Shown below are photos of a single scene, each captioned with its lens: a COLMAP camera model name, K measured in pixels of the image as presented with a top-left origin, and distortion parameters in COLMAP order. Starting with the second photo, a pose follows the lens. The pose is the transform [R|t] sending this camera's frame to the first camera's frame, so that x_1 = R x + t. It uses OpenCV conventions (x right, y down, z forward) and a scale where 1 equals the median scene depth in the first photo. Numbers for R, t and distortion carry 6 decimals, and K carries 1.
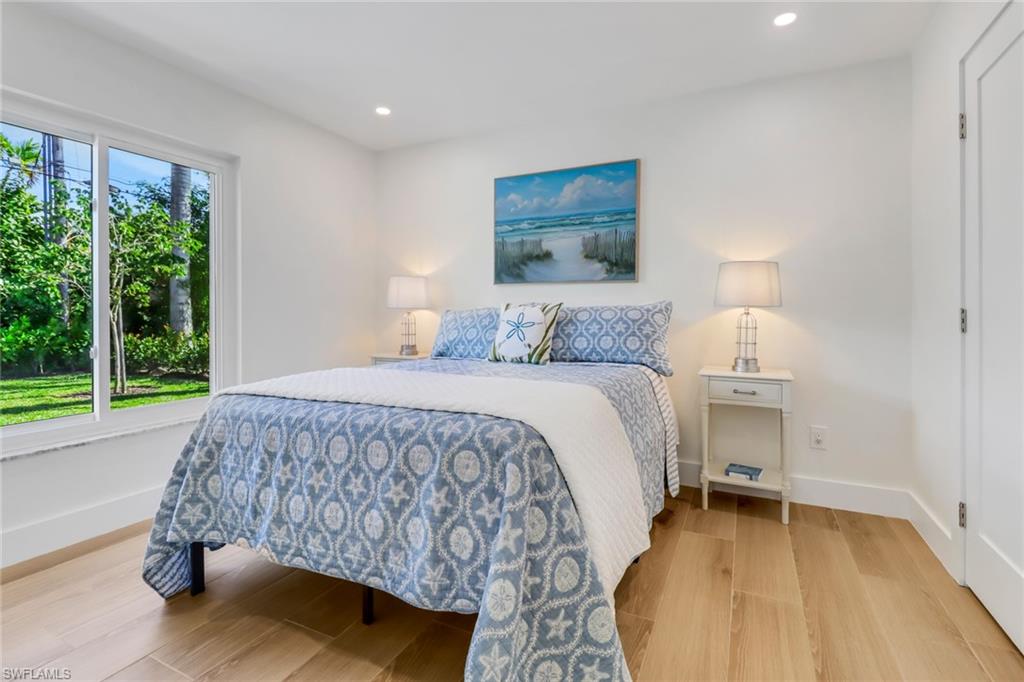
lens RADIAL K [[489.0, 0, 509.7], [0, 489.0, 308.8], [0, 0, 1]] dist [0.022032, -0.015266]
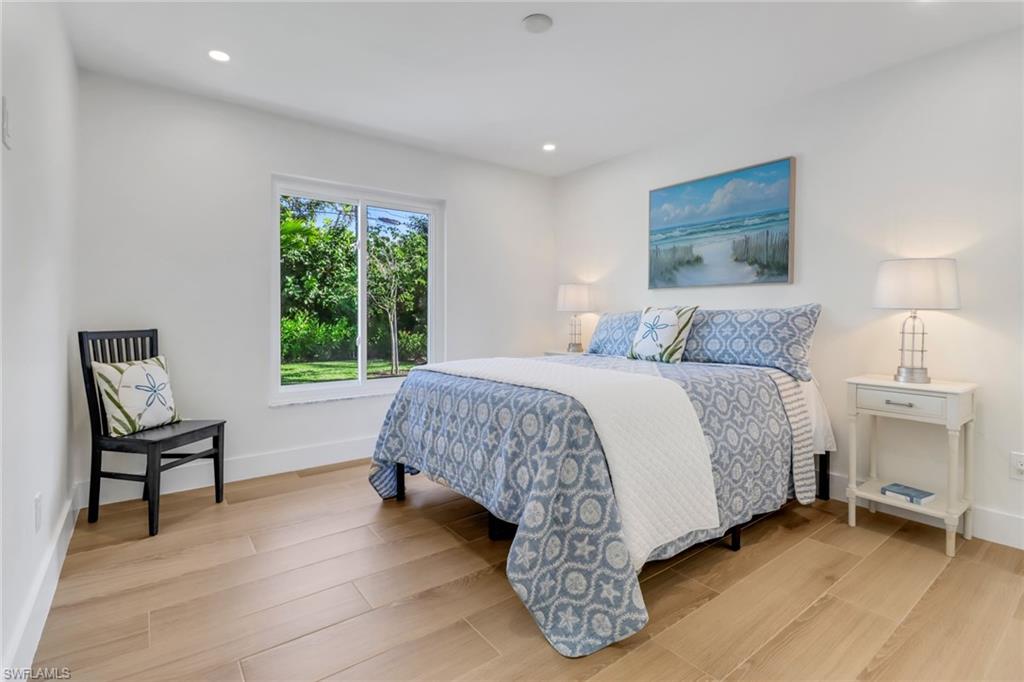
lens RADIAL K [[489.0, 0, 509.7], [0, 489.0, 308.8], [0, 0, 1]] dist [0.022032, -0.015266]
pose [[0.890309, -0.003948, -0.455339, 0.242556], [0.001309, 0.999980, -0.006110, -0.000824], [0.455354, 0.004844, 0.890297, -0.132544]]
